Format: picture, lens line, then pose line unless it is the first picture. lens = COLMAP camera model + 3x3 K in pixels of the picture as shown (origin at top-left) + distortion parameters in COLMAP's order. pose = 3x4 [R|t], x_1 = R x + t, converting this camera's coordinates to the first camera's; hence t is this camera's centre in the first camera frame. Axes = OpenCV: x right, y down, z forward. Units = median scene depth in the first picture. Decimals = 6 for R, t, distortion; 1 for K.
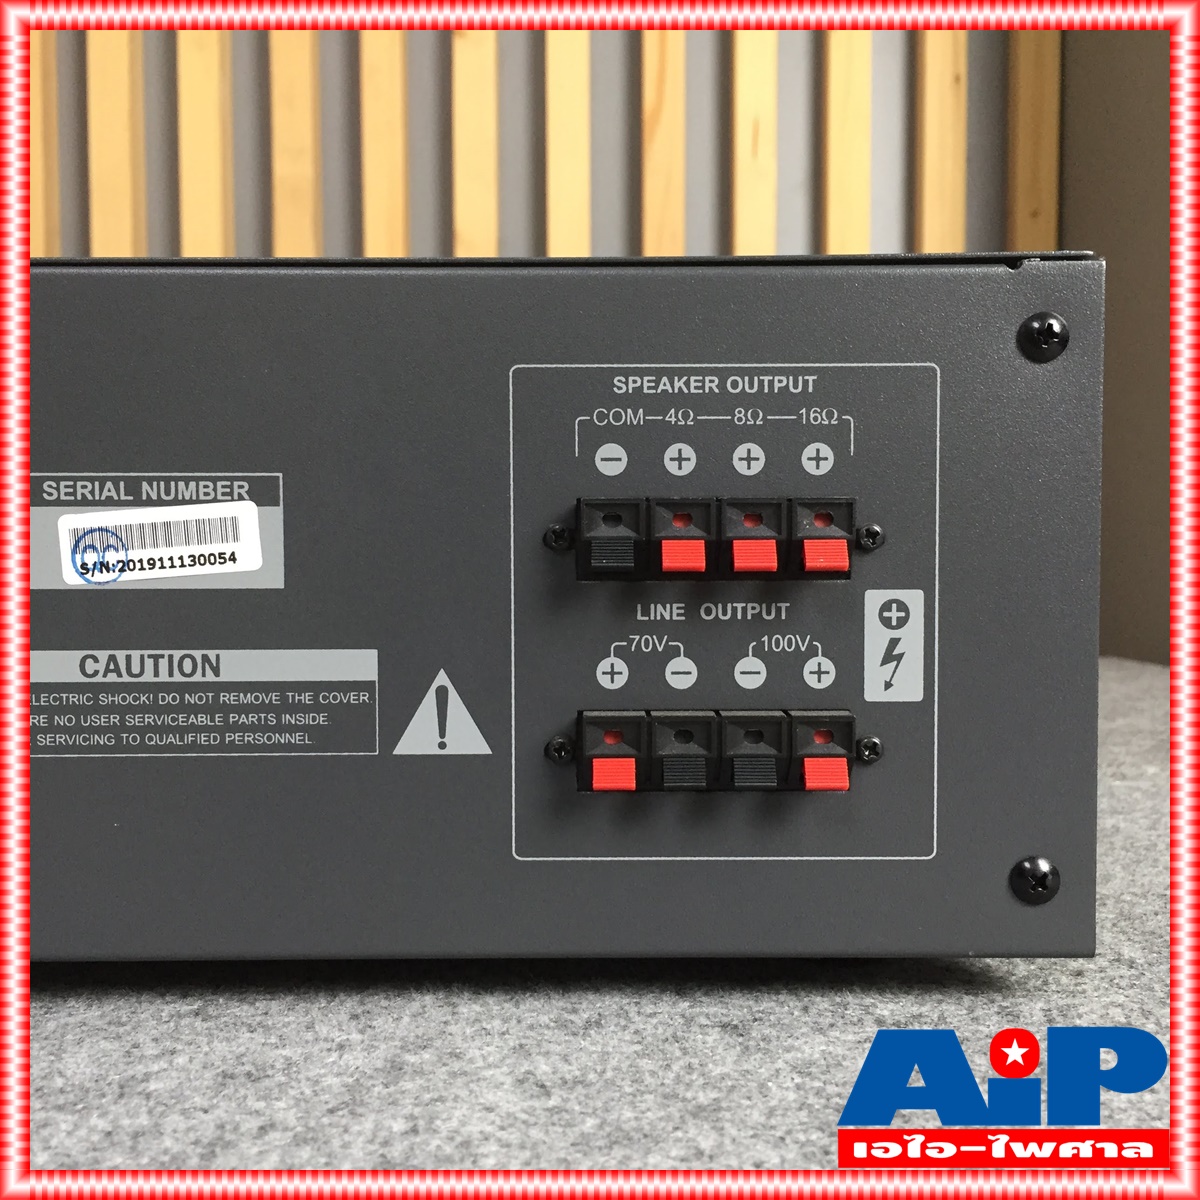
lens RADIAL K [[1297.1, 0, 600.2], [0, 1297.1, 639.6], [0, 0, 1]] dist [0.037655, 0.000000]
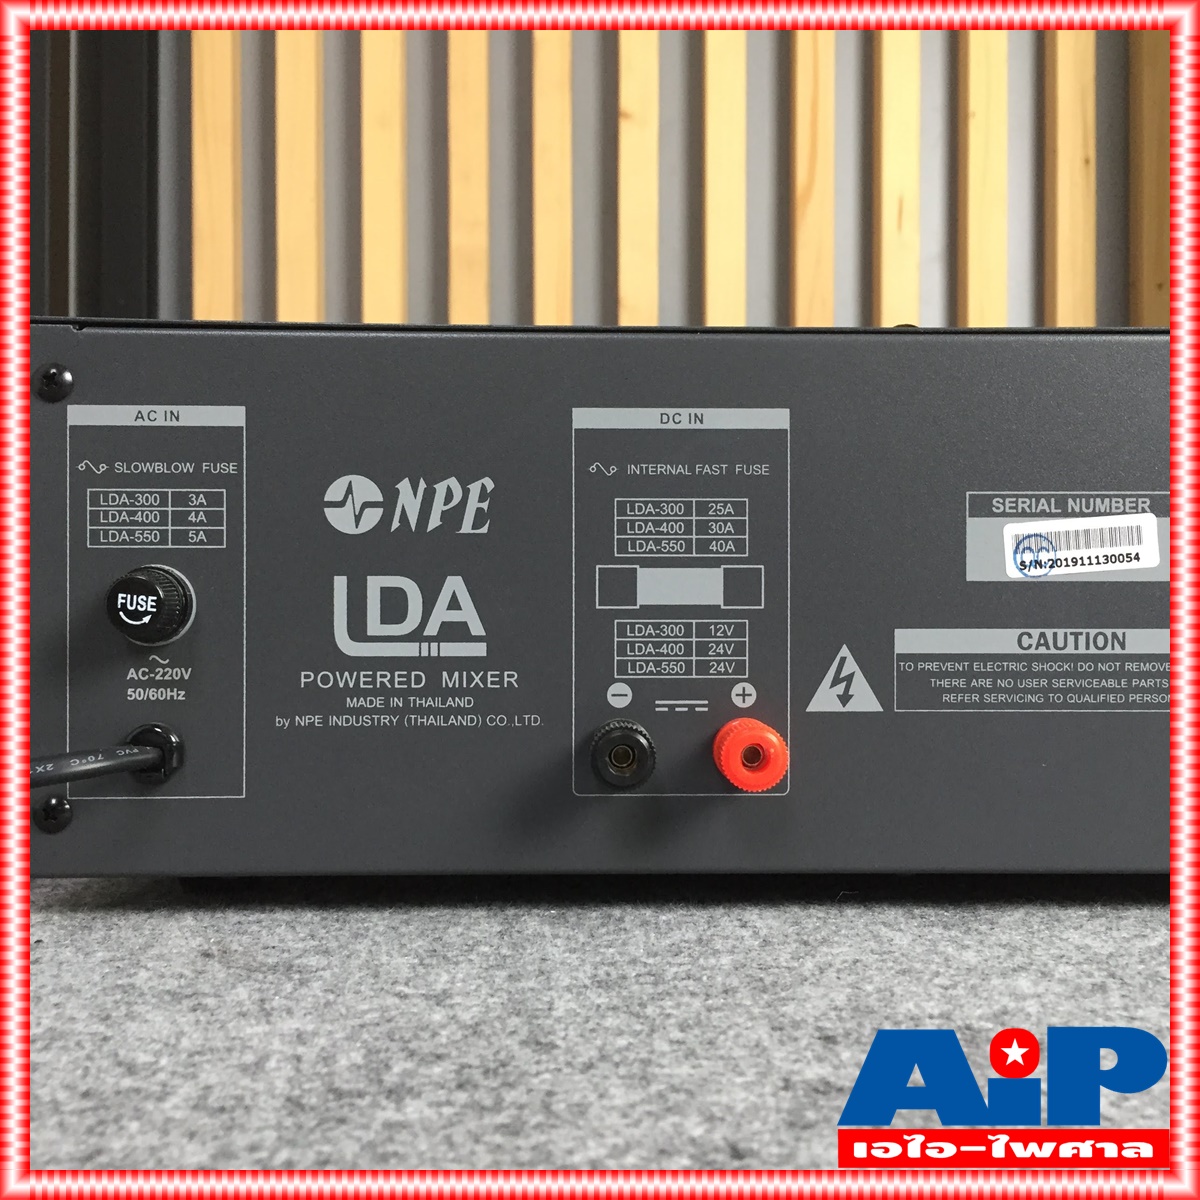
lens RADIAL K [[1339.2, 0, 603.8], [0, 1339.2, 598.4], [0, 0, 1]] dist [0.039527, 0.000000]
pose [[0.999864, 0.004756, 0.015820, -0.828717], [-0.004470, 0.999827, -0.018037, 0.004022], [-0.015903, 0.017964, 0.999712, -0.321374]]
